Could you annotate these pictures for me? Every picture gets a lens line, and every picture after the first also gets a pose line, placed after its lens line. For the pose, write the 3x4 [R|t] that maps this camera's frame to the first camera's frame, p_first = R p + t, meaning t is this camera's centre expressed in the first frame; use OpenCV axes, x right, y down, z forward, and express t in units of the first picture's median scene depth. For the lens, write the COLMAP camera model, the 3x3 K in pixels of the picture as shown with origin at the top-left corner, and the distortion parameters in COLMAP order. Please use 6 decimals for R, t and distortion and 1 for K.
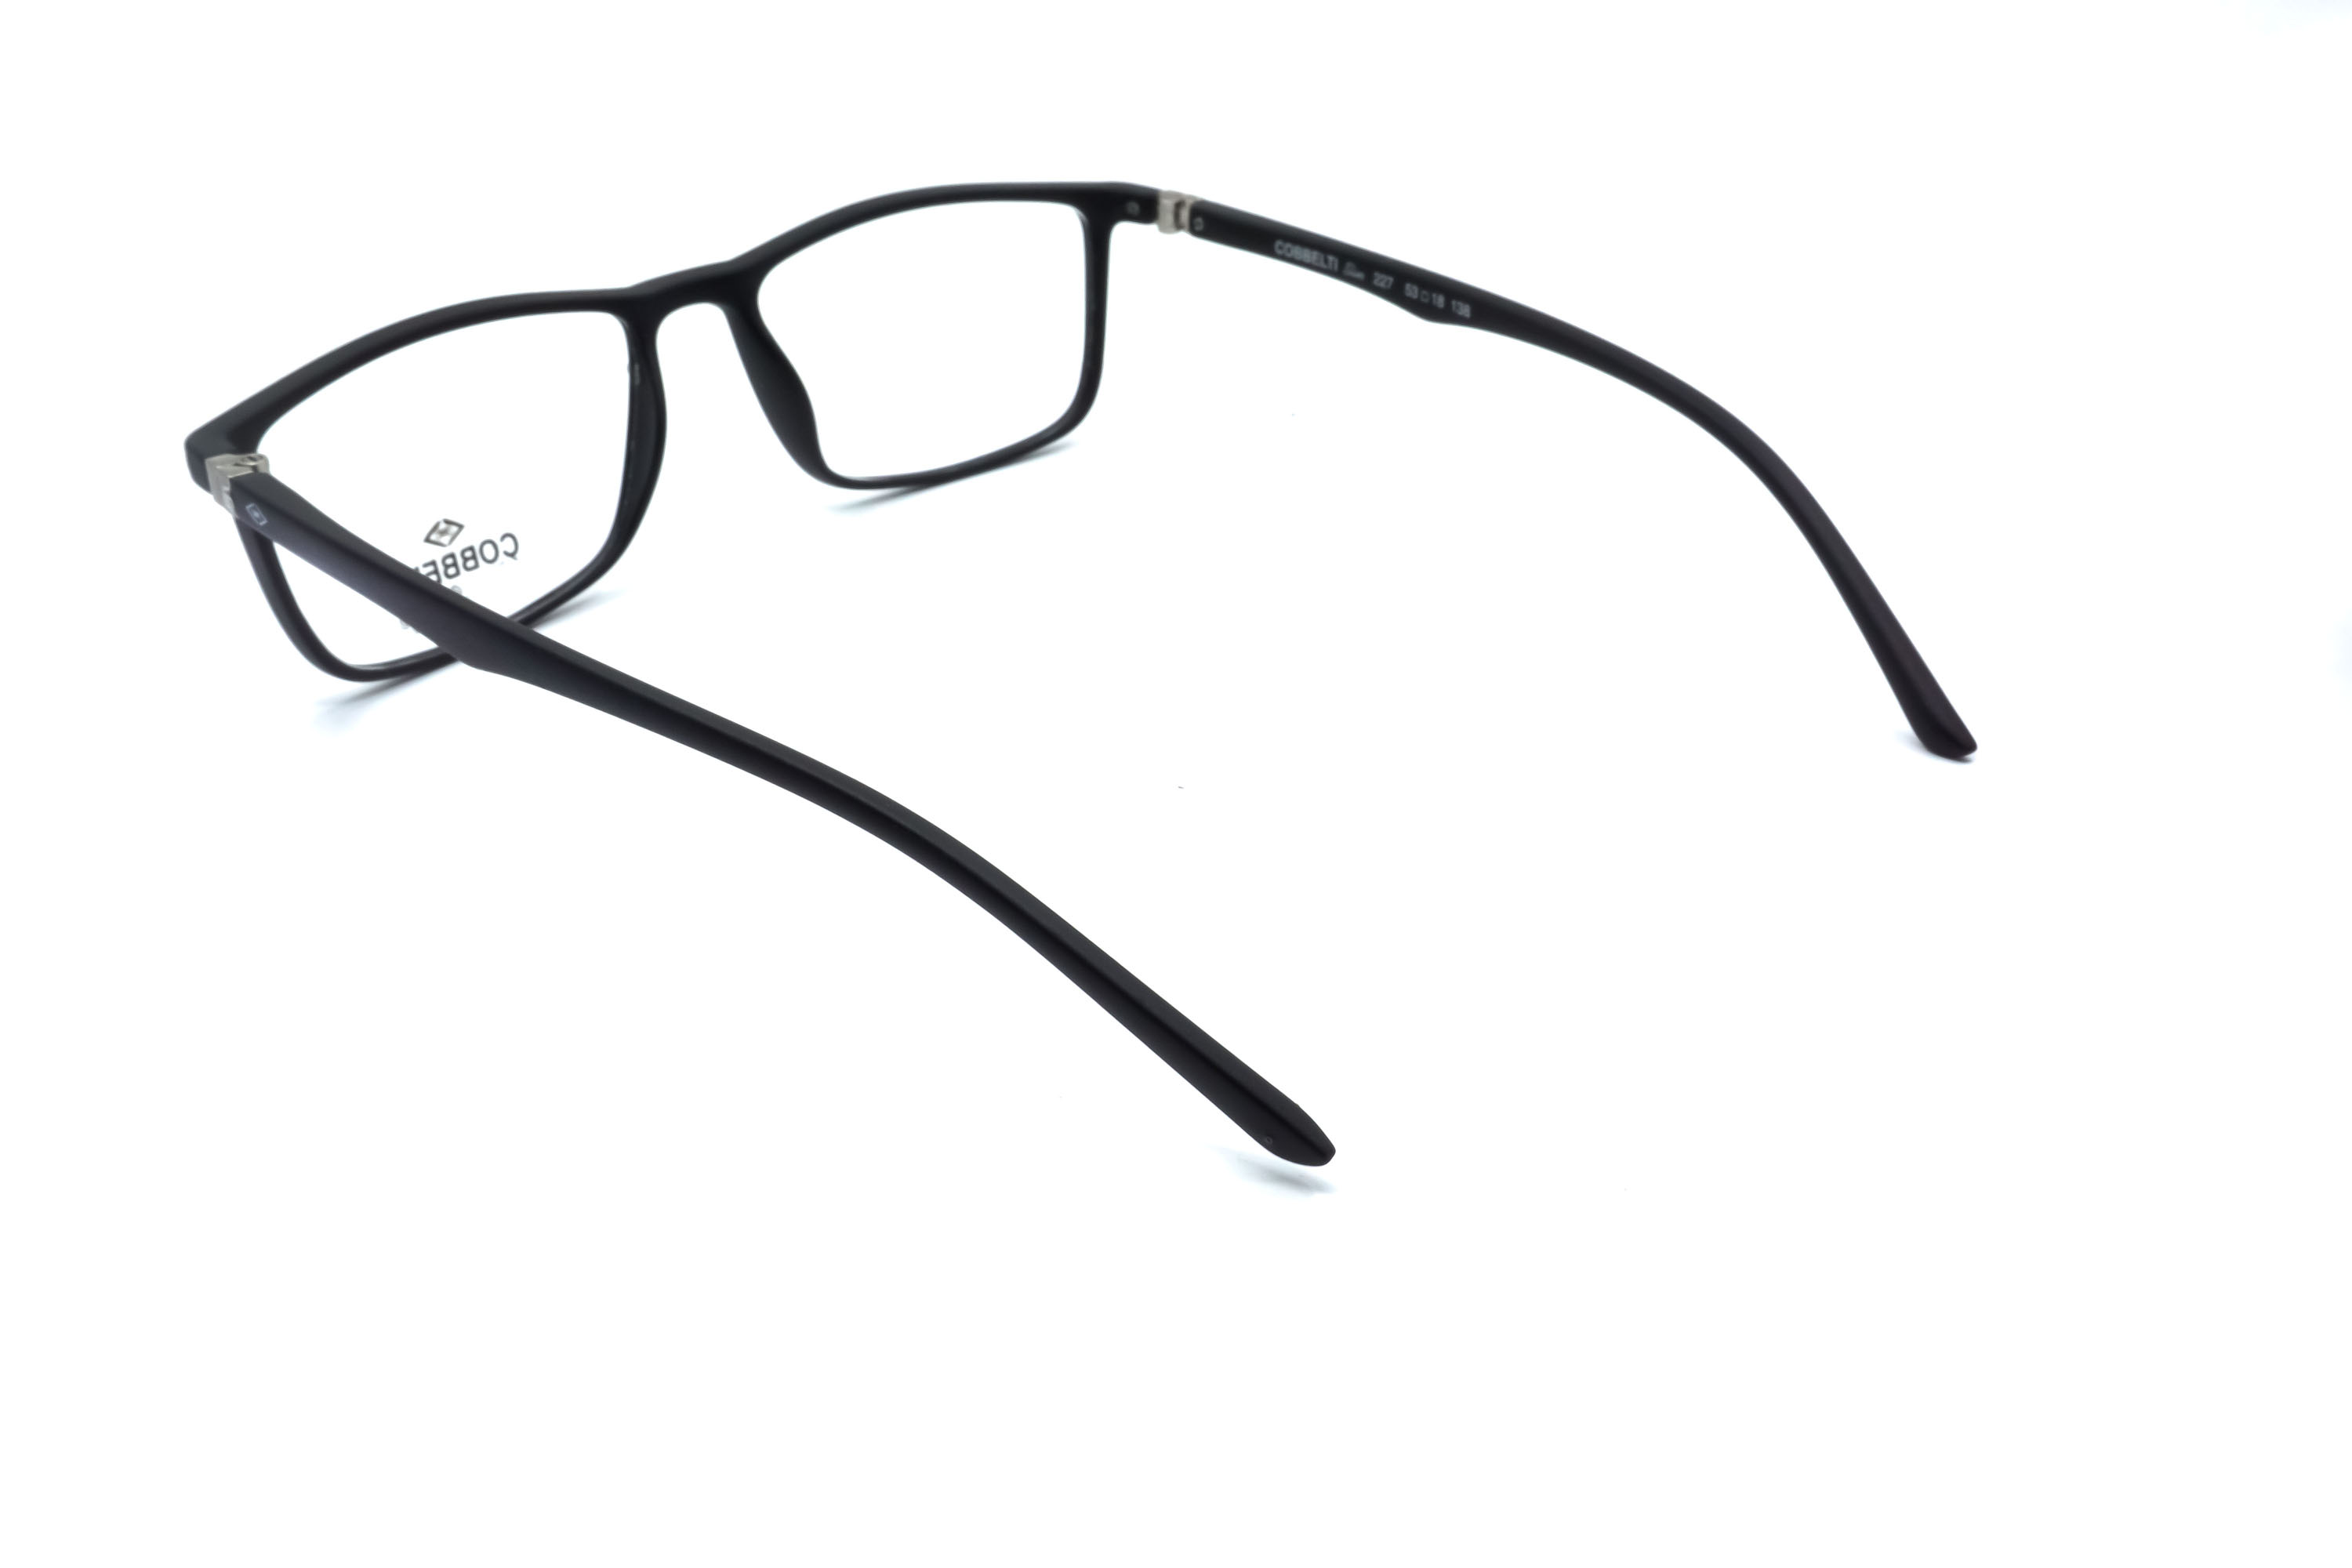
lens RADIAL K [[2618.1, 0, 1176.0], [0, 2618.1, 784.0], [0, 0, 1]] dist [-0.022259, -0.028522]
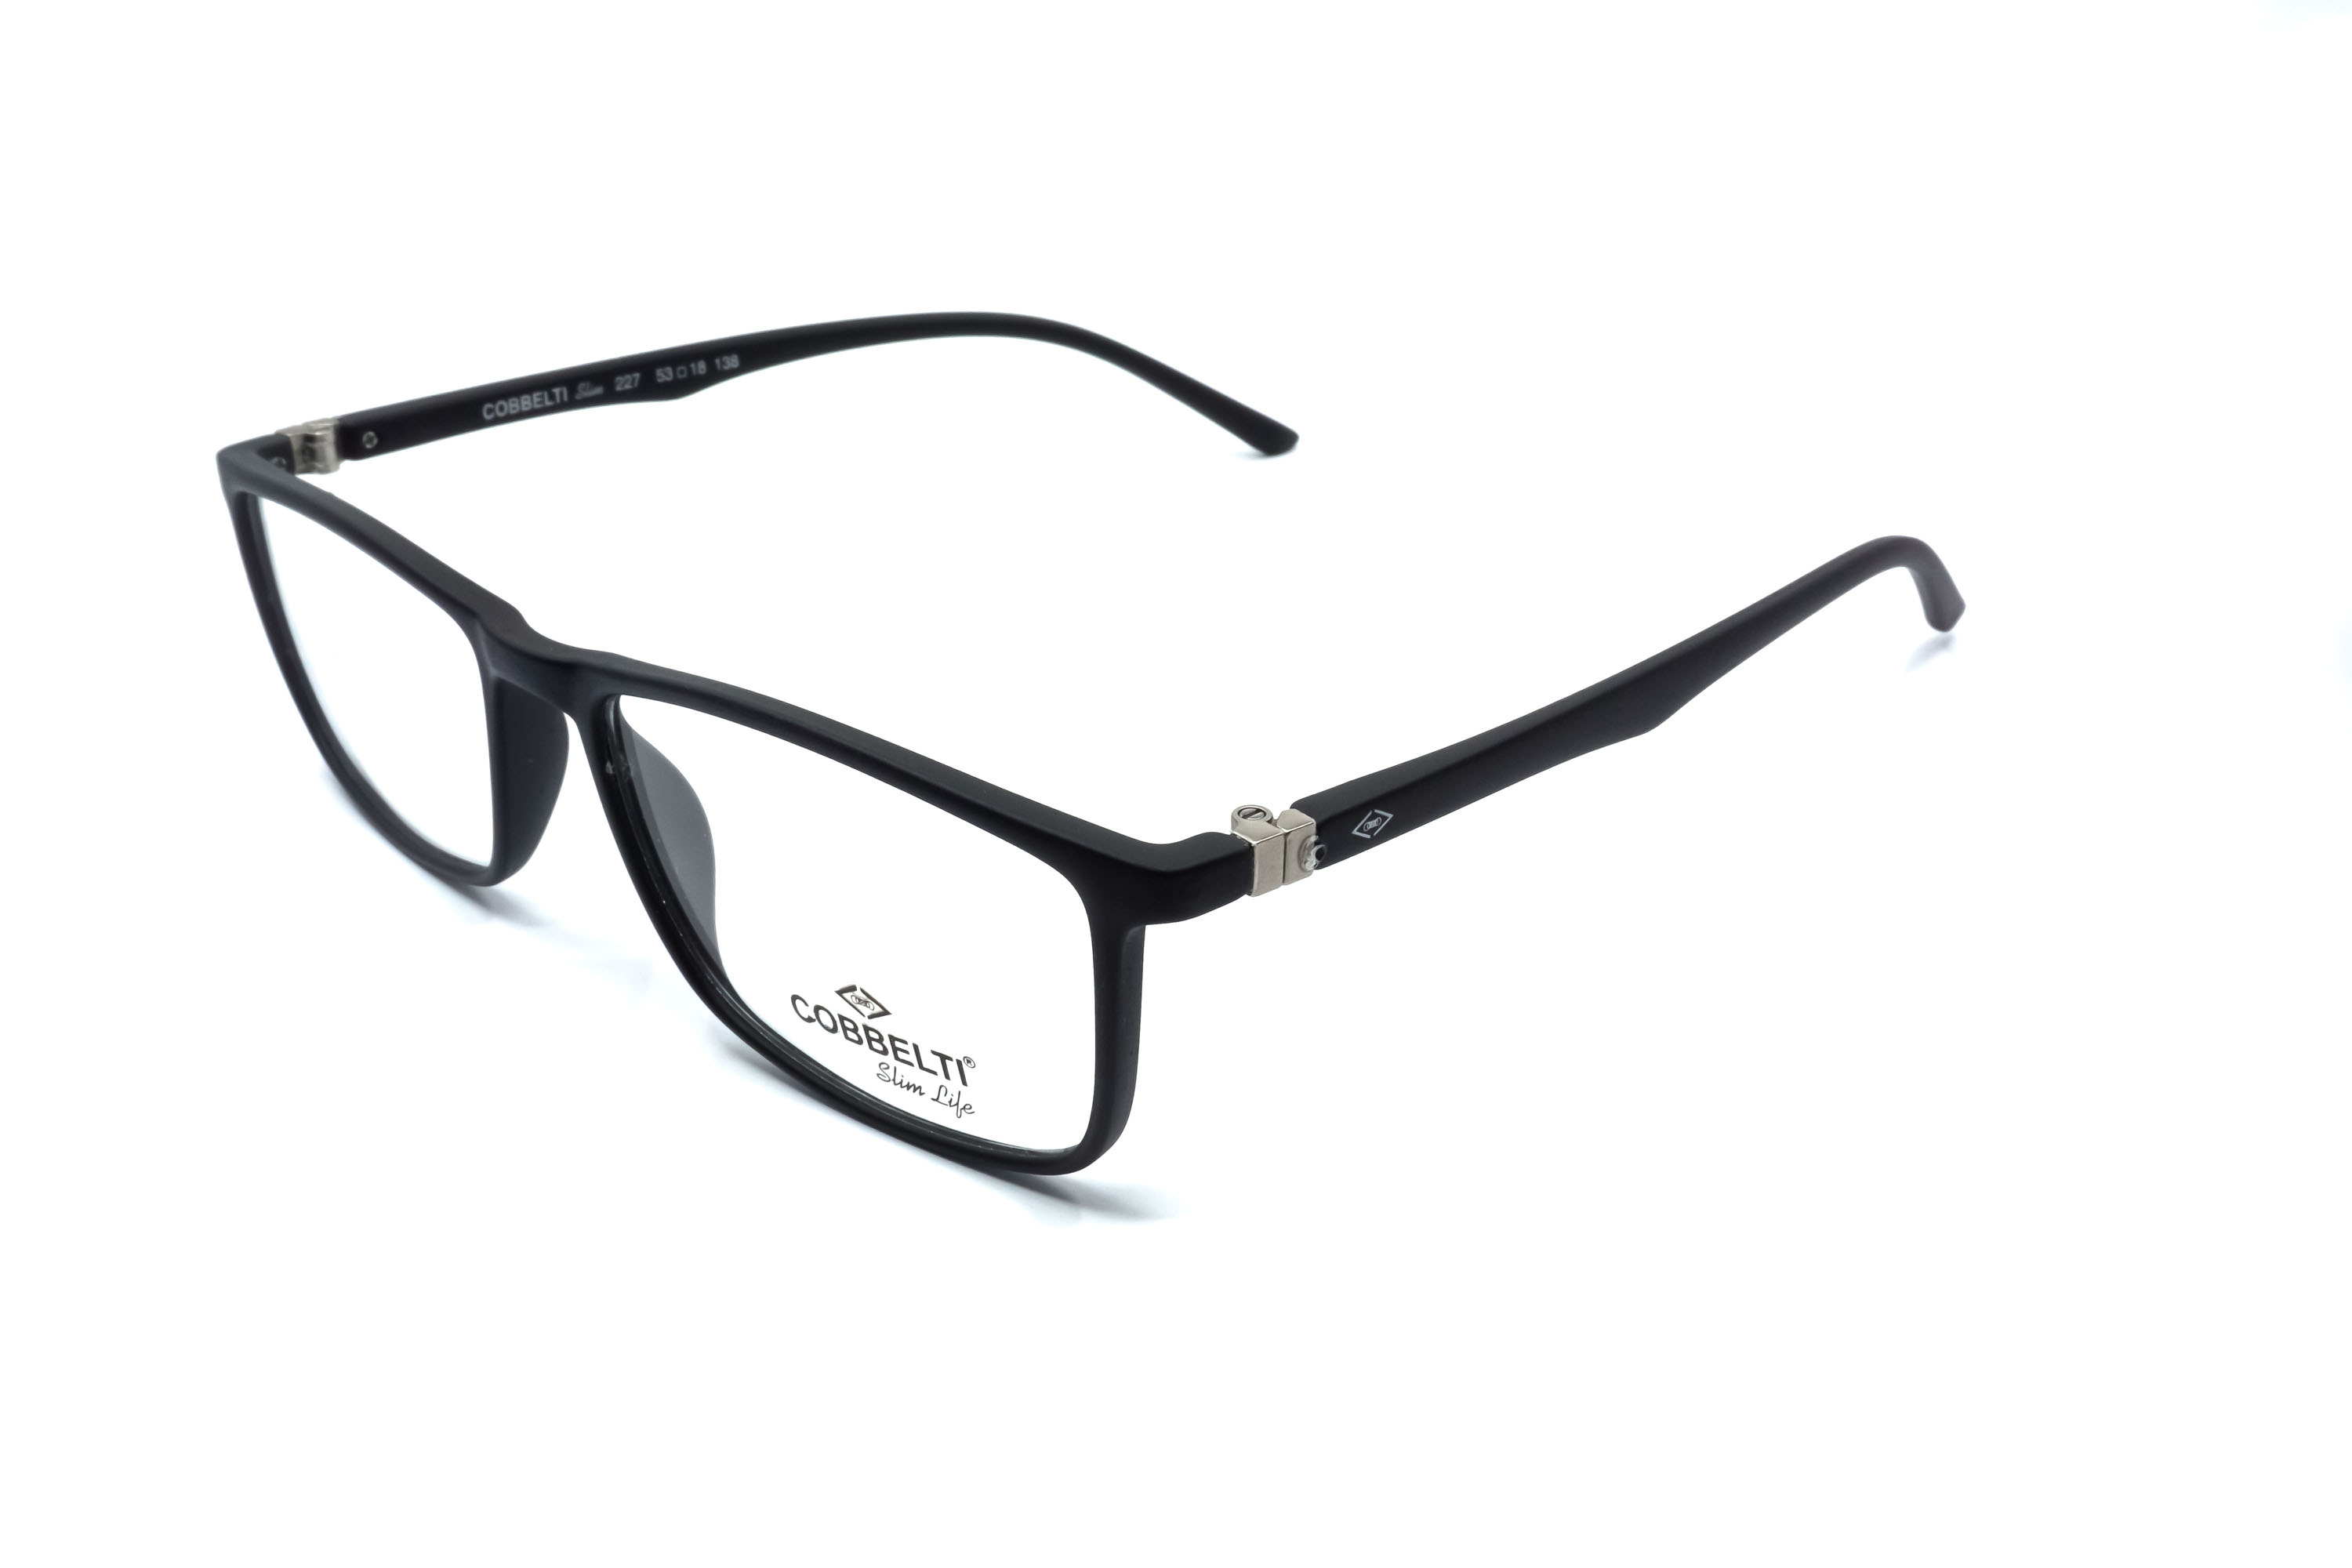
lens RADIAL K [[2623.1, 0, 1176.0], [0, 2623.1, 784.0], [0, 0, 1]] dist [0.007595, 0.022824]
pose [[-0.008466, -0.427129, 0.904151, -0.839122], [0.474519, 0.794179, 0.379620, -0.347288], [-0.880205, 0.432251, 0.195957, 0.726045]]
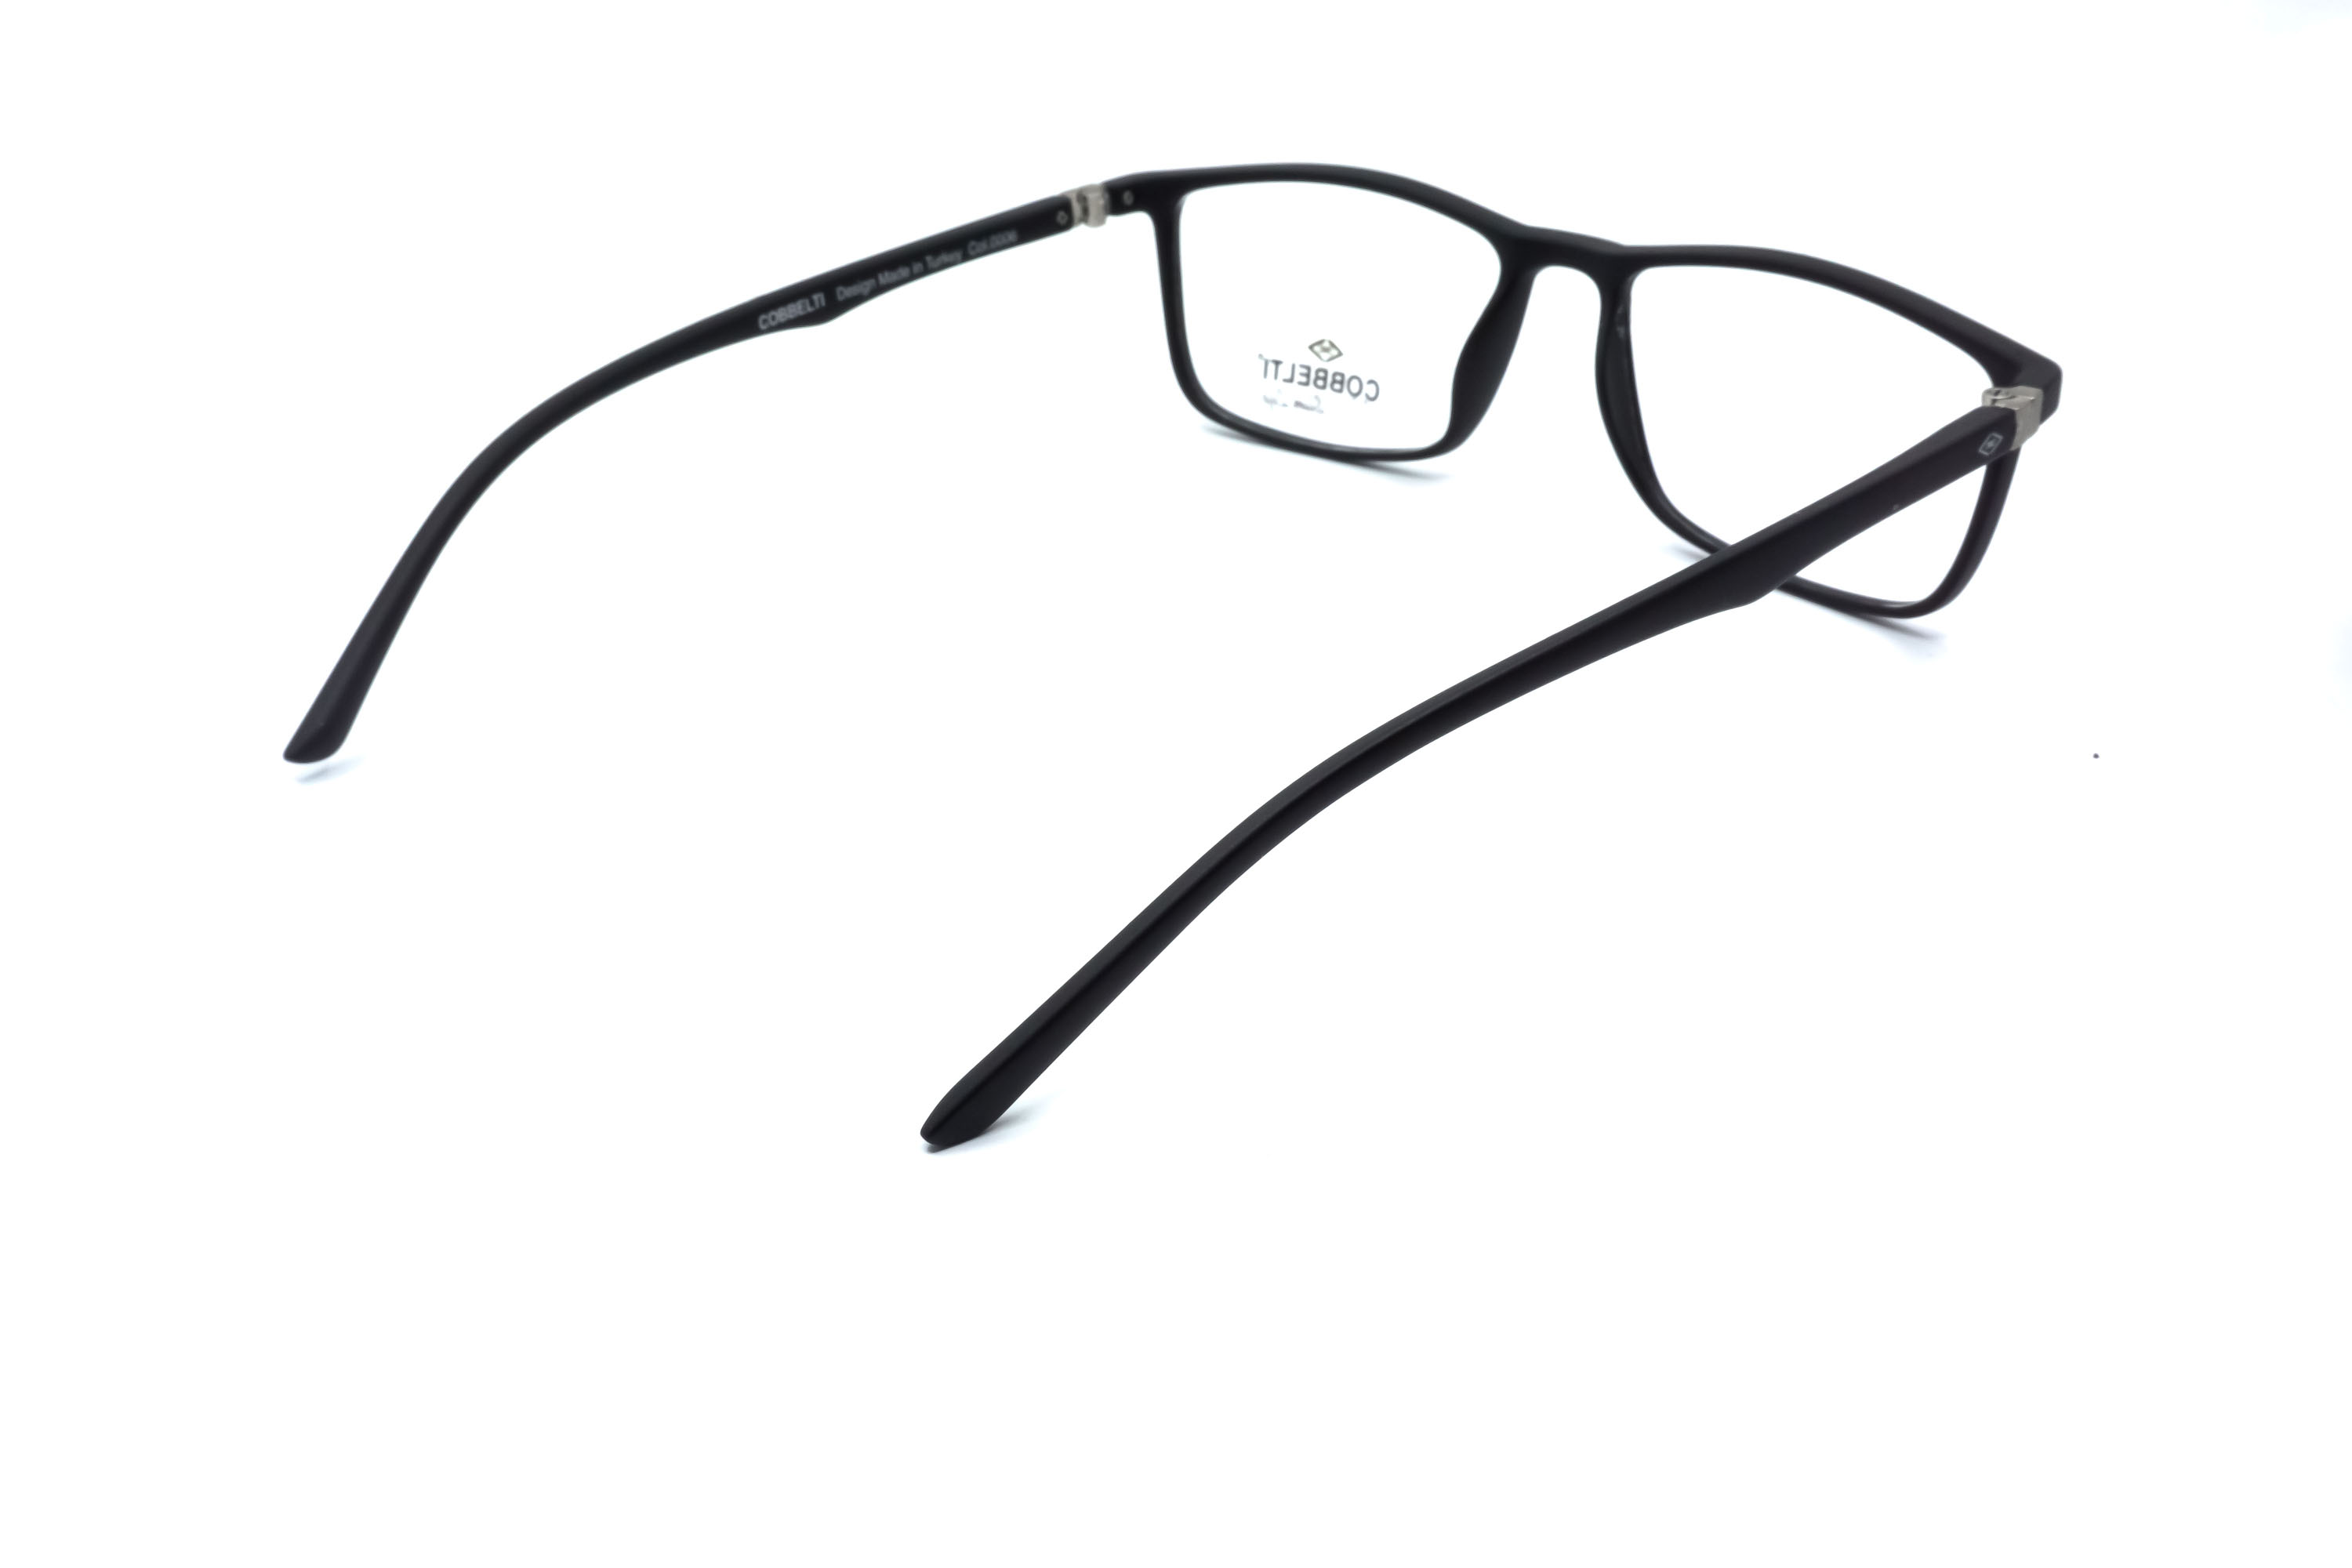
lens RADIAL K [[2641.6, 0, 1176.0], [0, 2641.6, 784.0], [0, 0, 1]] dist [0.013802, -0.002840]
pose [[0.005709, 0.478793, -0.877909, 0.808002], [-0.420654, 0.797618, 0.432269, -0.402221], [0.907203, 0.366828, 0.205959, 0.723456]]
